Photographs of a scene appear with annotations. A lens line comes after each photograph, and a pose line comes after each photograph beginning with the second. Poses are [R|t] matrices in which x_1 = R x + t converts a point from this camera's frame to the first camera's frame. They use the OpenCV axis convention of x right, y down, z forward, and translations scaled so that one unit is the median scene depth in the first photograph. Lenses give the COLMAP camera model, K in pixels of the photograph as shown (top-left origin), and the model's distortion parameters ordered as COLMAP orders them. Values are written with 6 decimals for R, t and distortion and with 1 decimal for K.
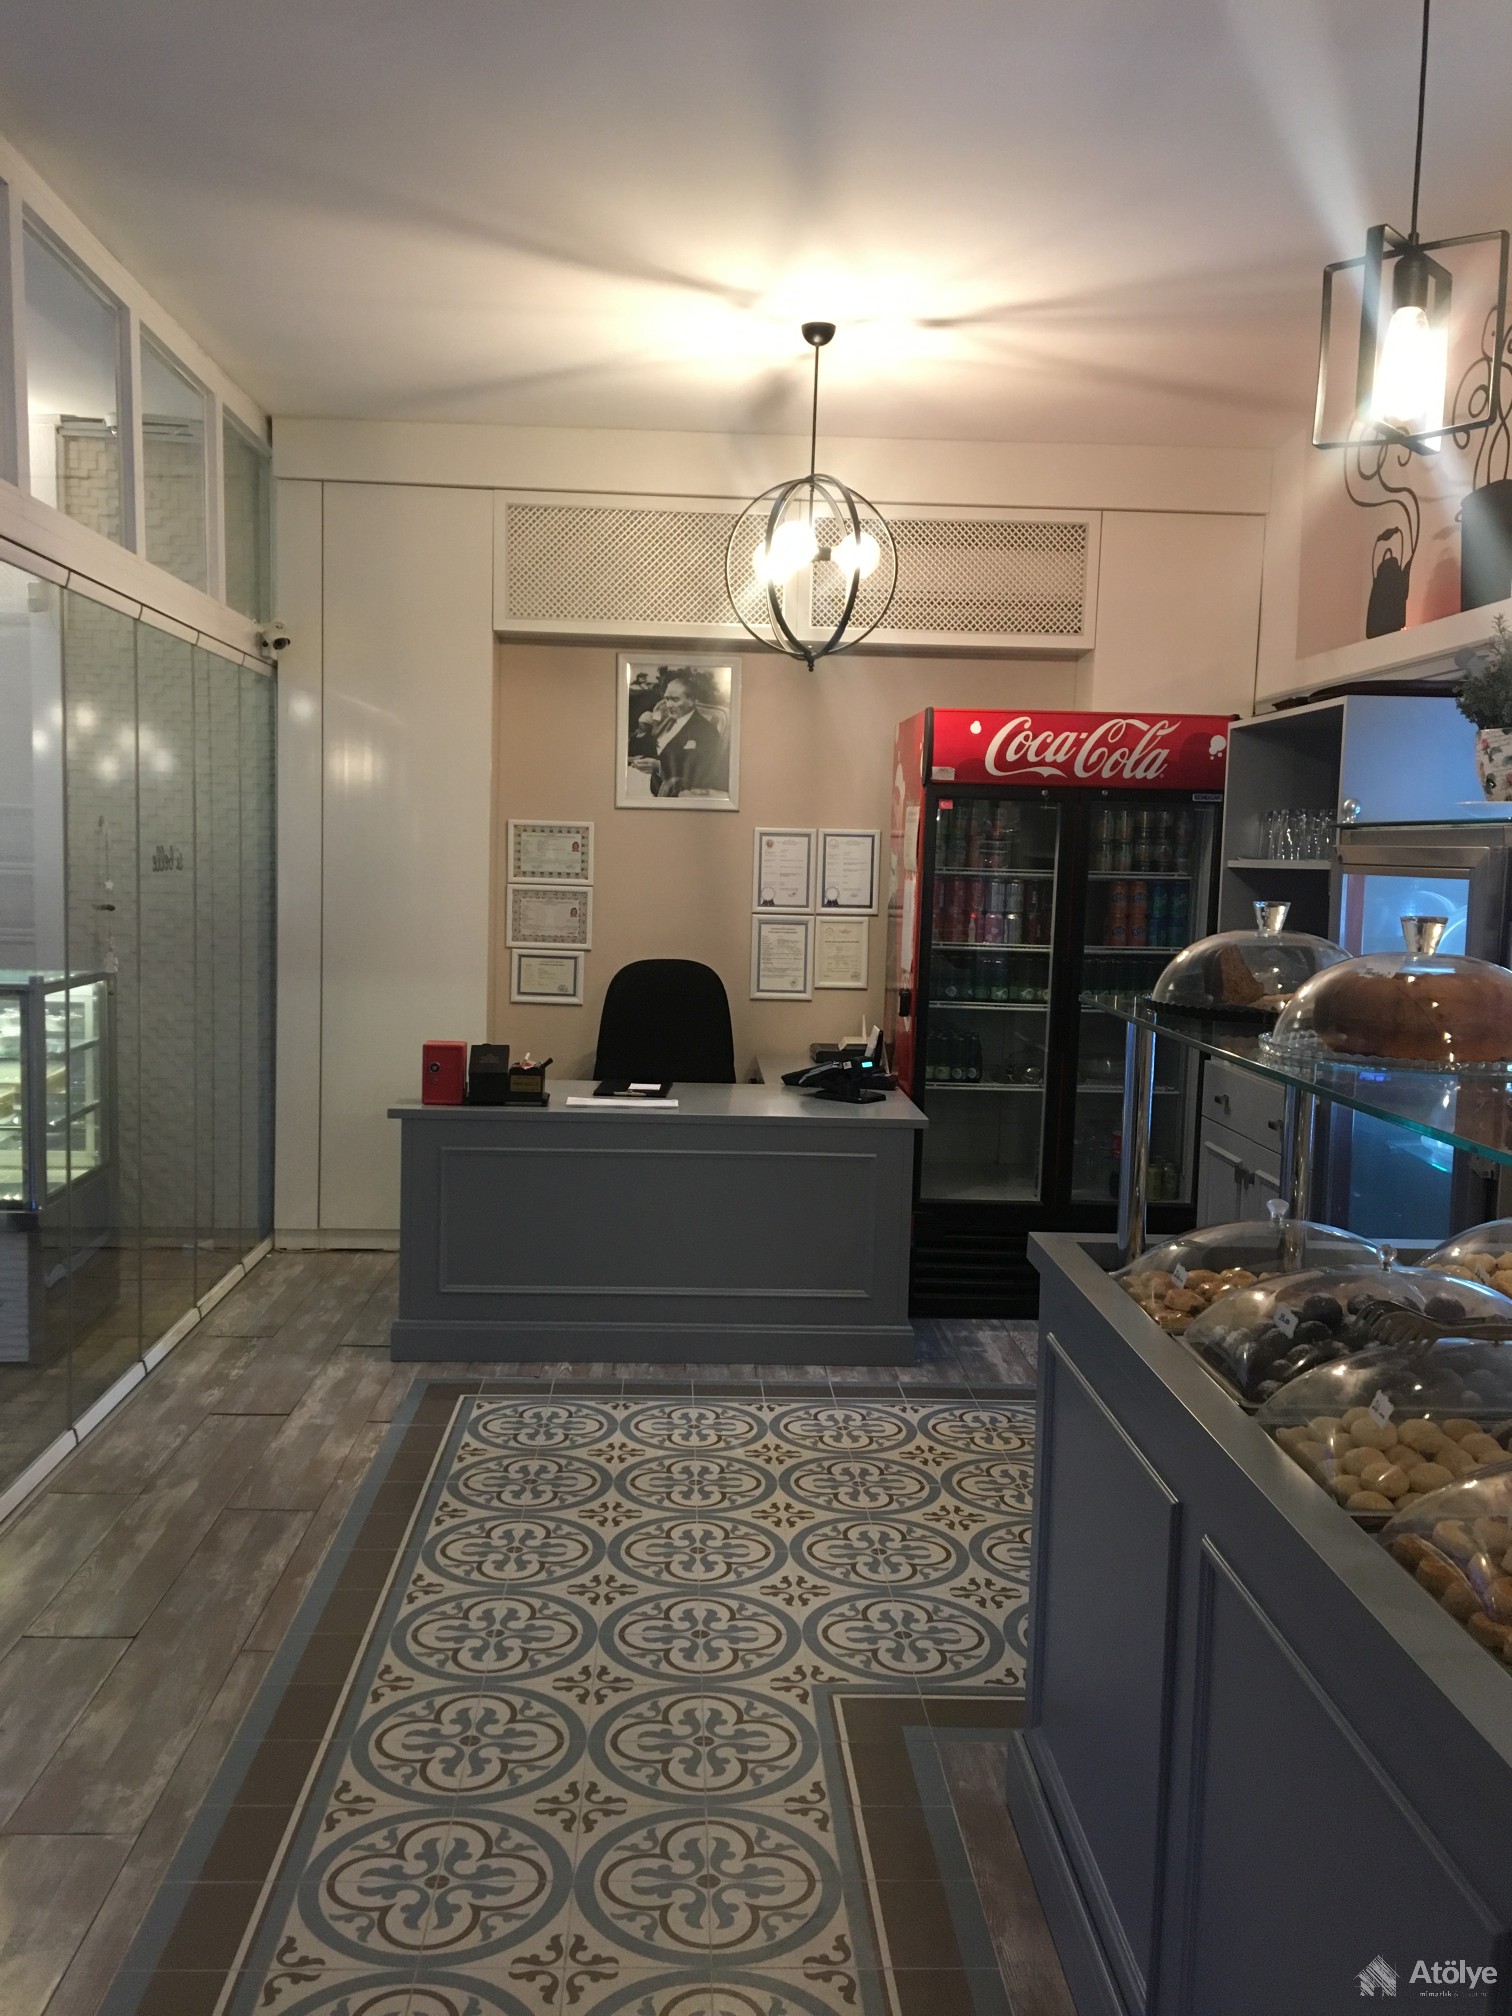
lens RADIAL K [[1702.2, 0, 760.0], [0, 1702.2, 1007.0], [0, 0, 1]] dist [0.083789, -0.117025]
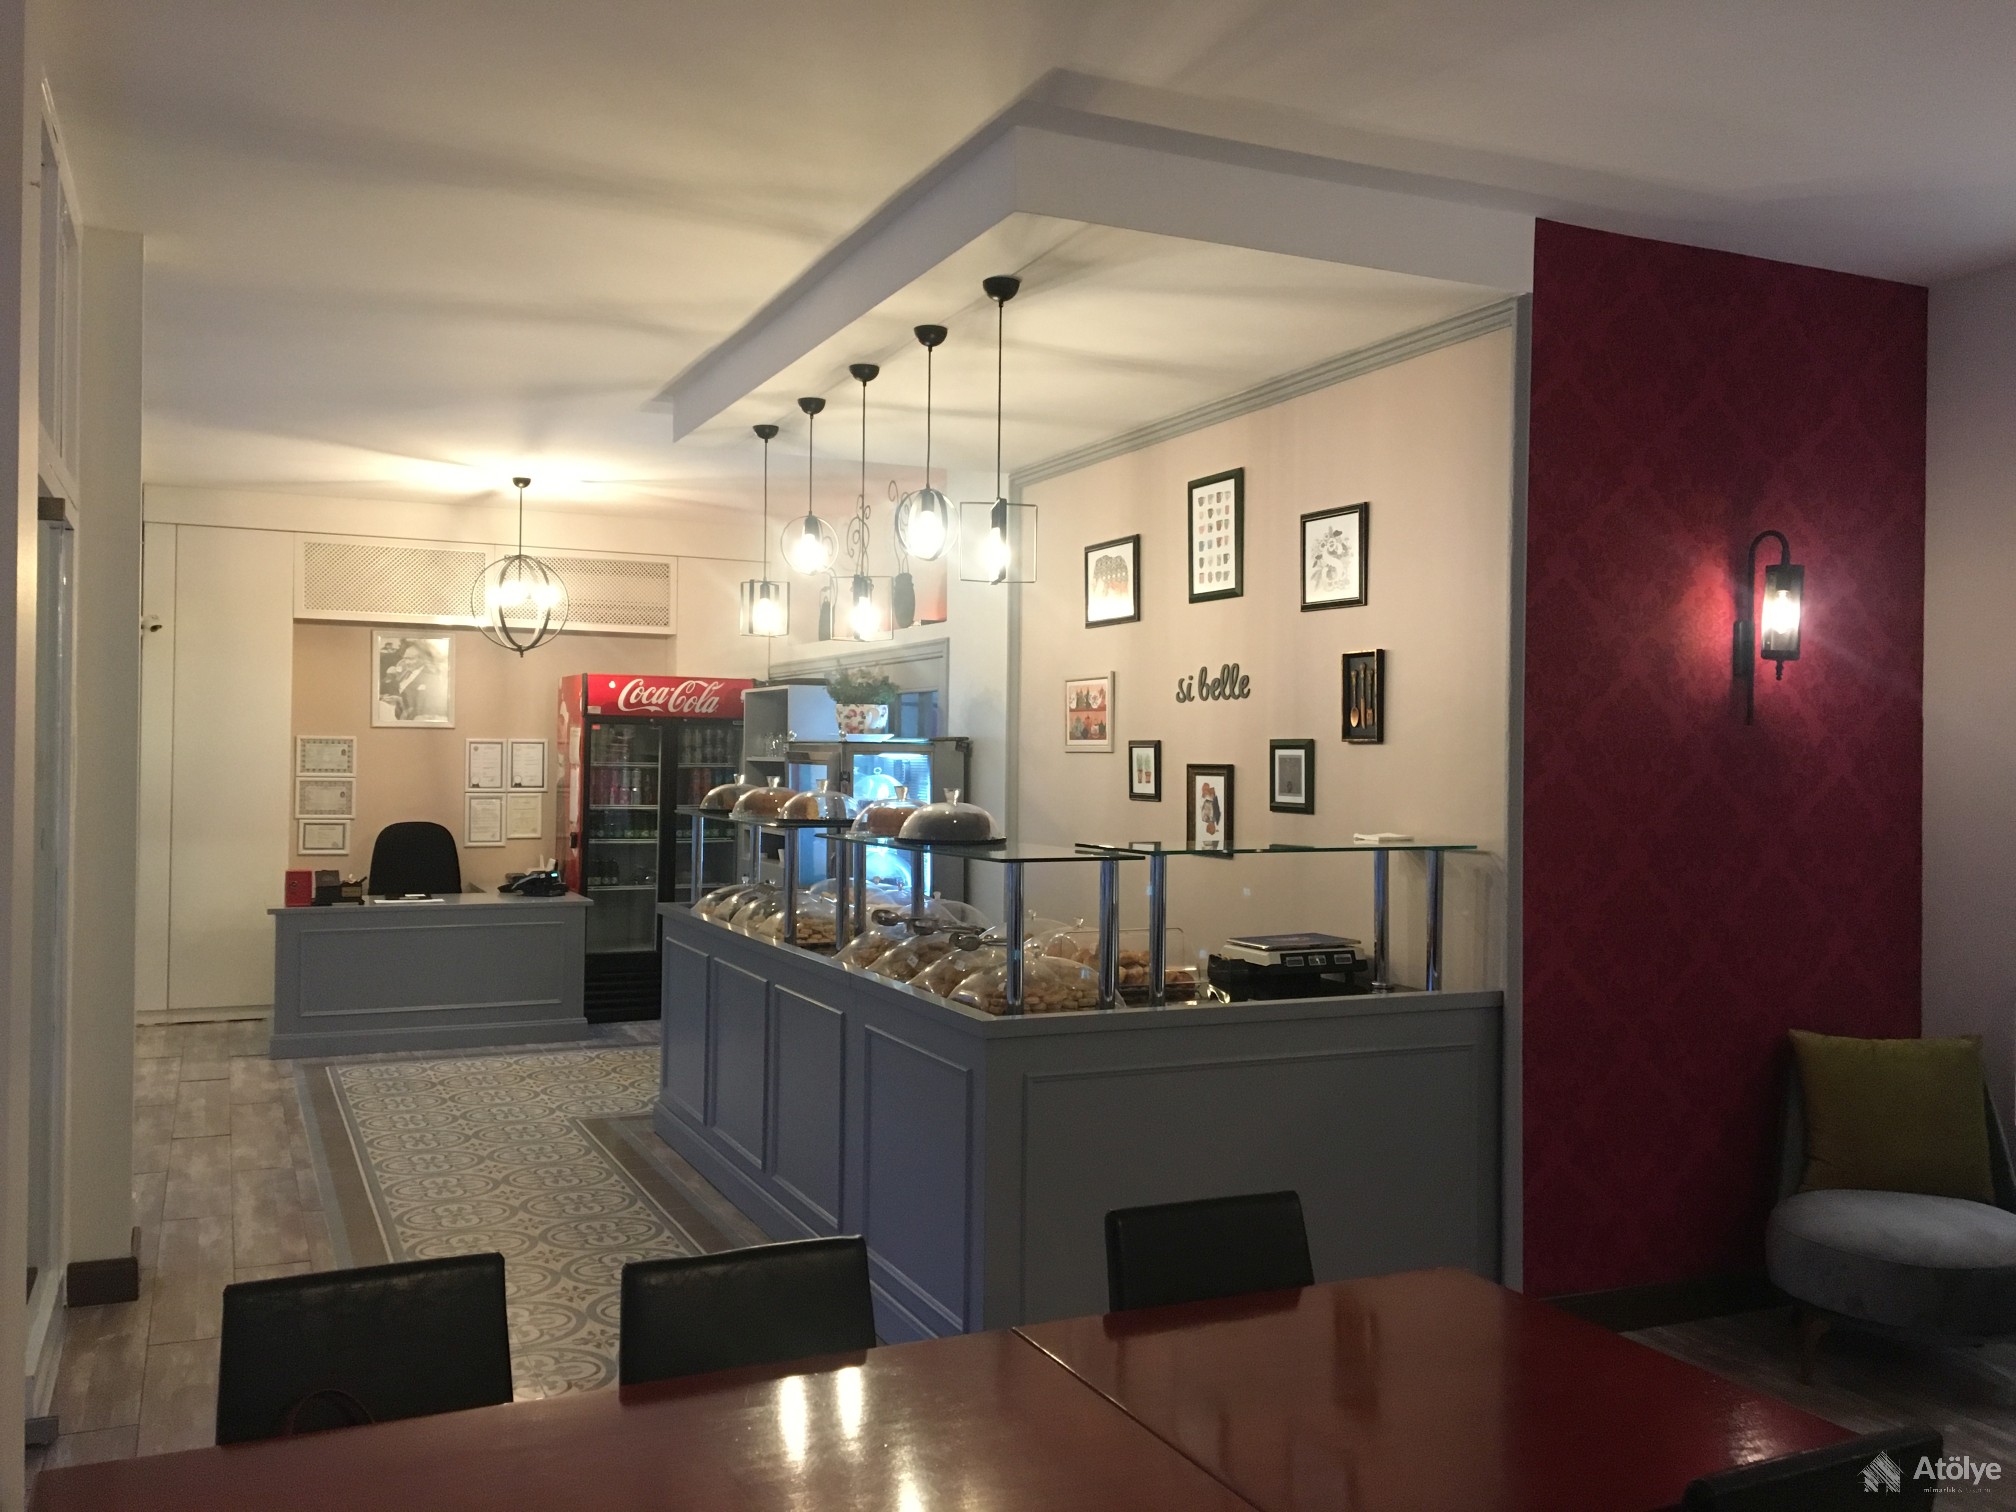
lens RADIAL K [[1702.2, 0, 1022.0], [0, 1702.2, 763.7], [0, 0, 1]] dist [0.083789, -0.117025]
pose [[0.925739, -0.016215, 0.377815, -0.152311], [0.045507, 0.996597, -0.068732, 0.061415], [-0.375415, 0.080821, 0.923326, -0.799029]]
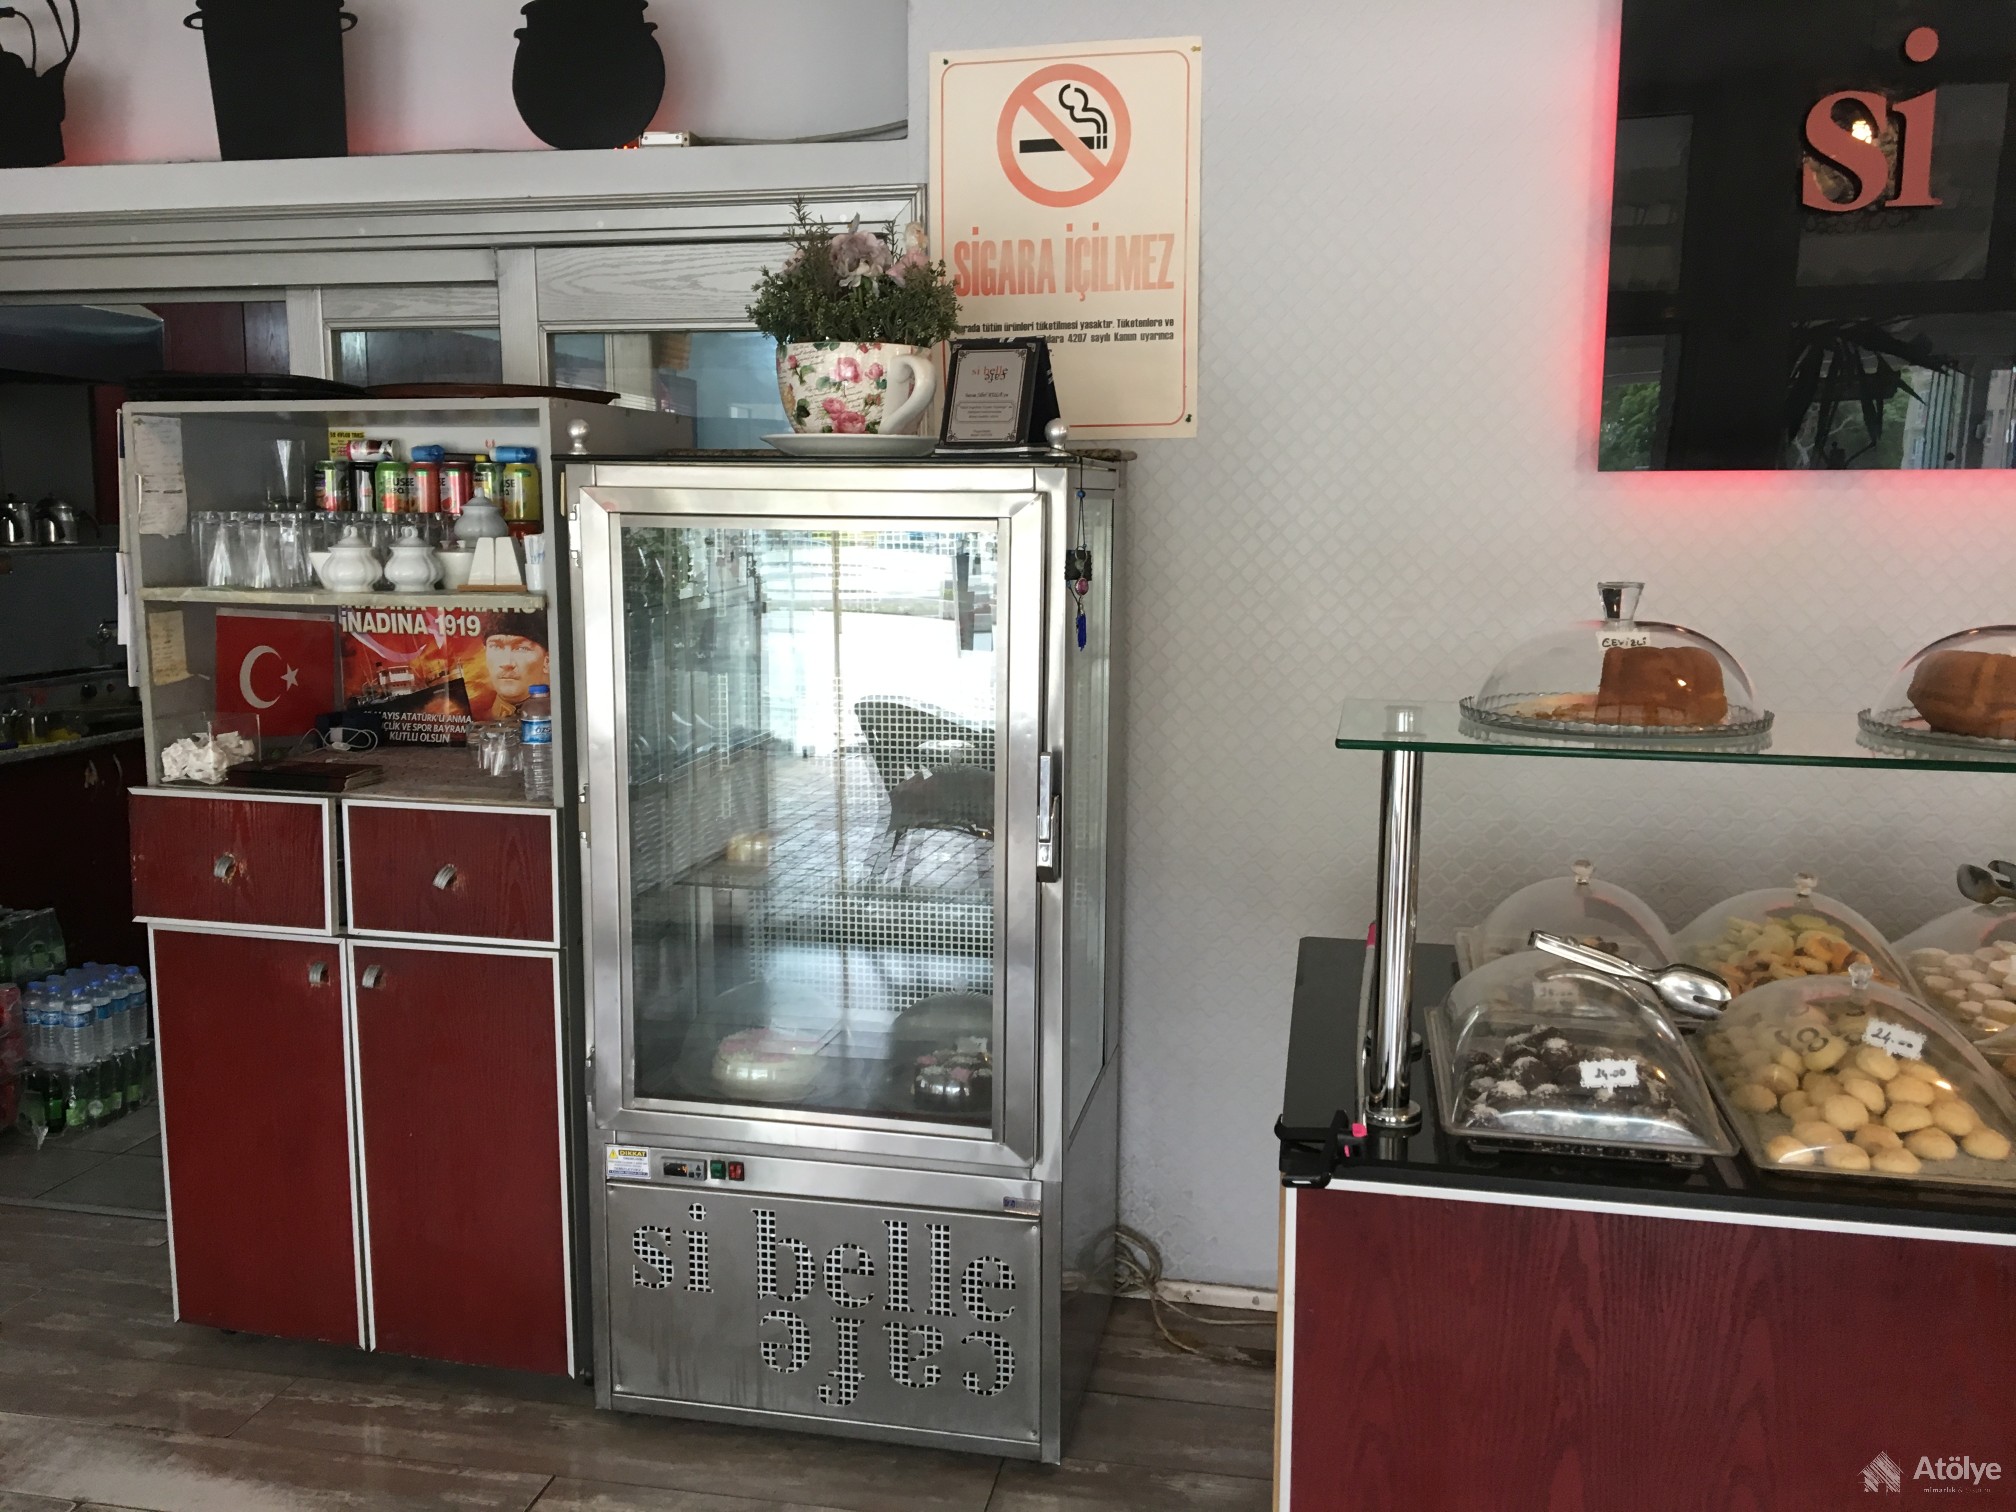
lens RADIAL K [[1702.2, 0, 1000.0], [0, 1702.2, 761.5], [0, 0, 1]] dist [0.083789, -0.117025]
pose [[0.253425, -0.156643, 0.954588, -0.221890], [0.089871, 0.986347, 0.137996, -0.040543], [-0.963171, 0.050818, 0.264043, 0.417630]]
